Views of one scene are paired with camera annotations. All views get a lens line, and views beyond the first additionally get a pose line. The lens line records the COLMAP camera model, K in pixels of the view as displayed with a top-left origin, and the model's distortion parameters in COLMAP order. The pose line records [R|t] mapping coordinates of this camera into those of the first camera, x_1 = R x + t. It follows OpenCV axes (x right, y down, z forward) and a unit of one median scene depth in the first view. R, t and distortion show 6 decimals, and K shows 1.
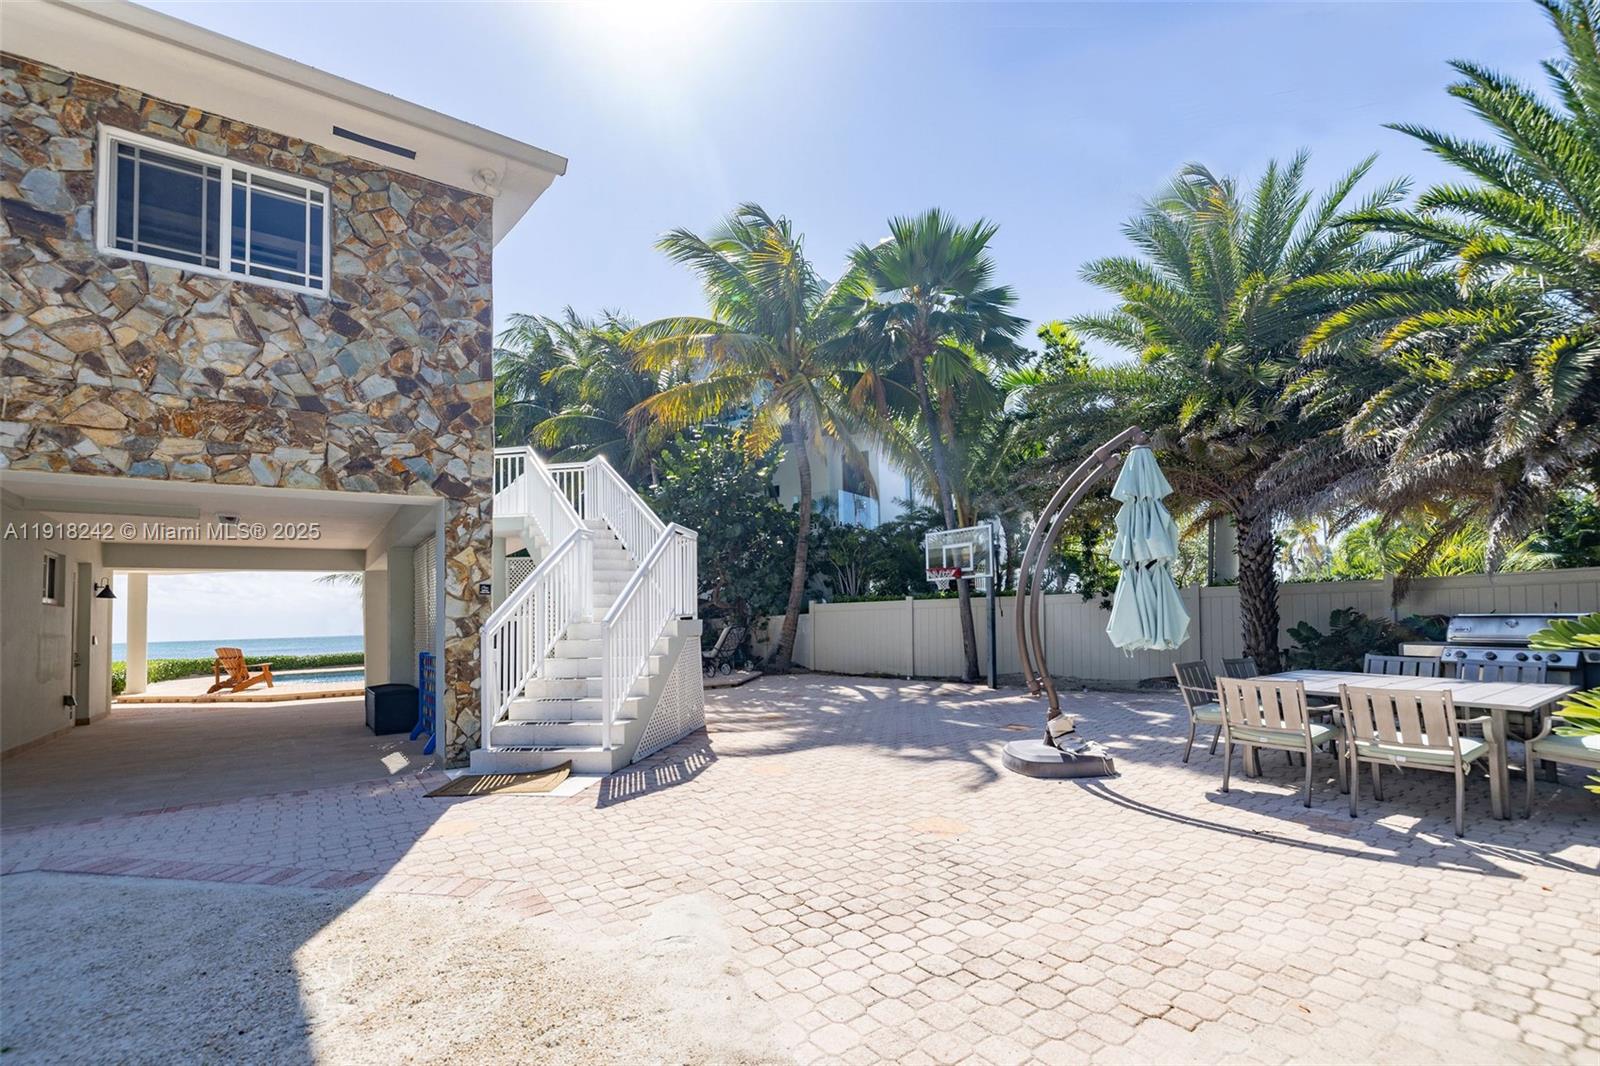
lens RADIAL K [[659.4, 0, 768.5], [0, 659.4, 578.3], [0, 0, 1]] dist [-0.000299, -0.000060]
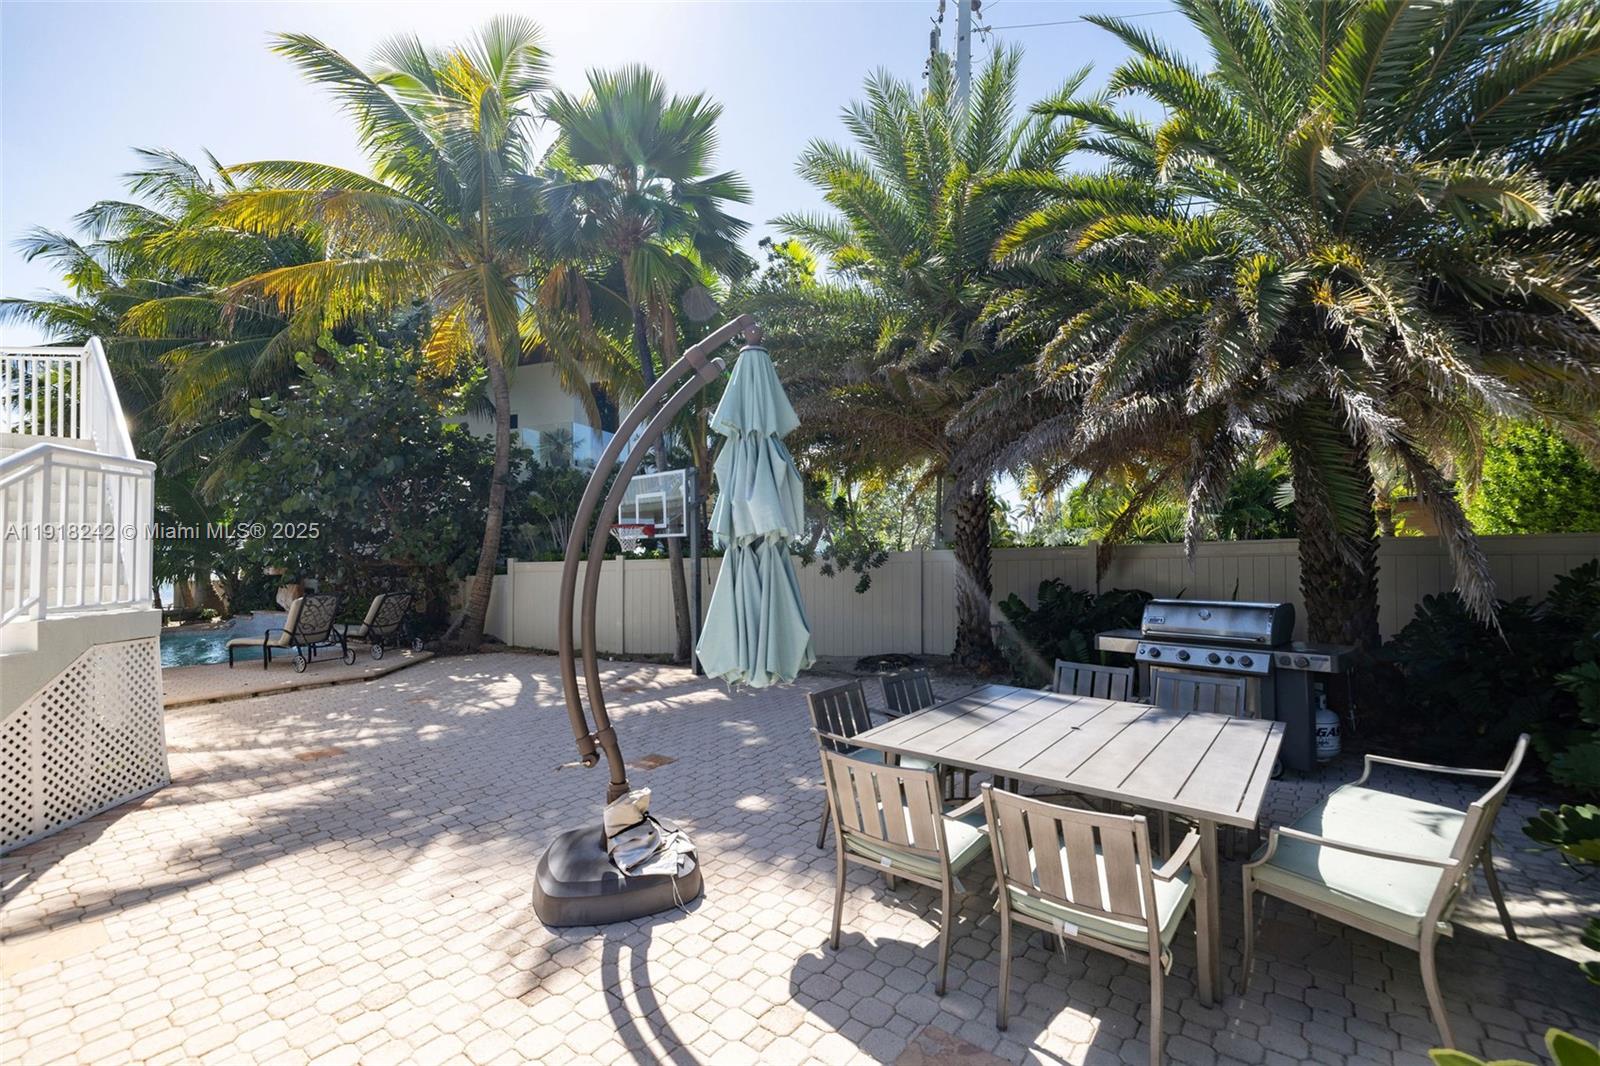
lens RADIAL K [[687.1, 0, 789.8], [0, 687.1, 523.0], [0, 0, 1]] dist [0.000169, -0.000014]
pose [[0.947509, 0.014723, 0.319389, 0.433918], [-0.014718, 0.999889, -0.002429, -0.040380], [-0.319389, -0.002399, 0.947621, 0.421502]]
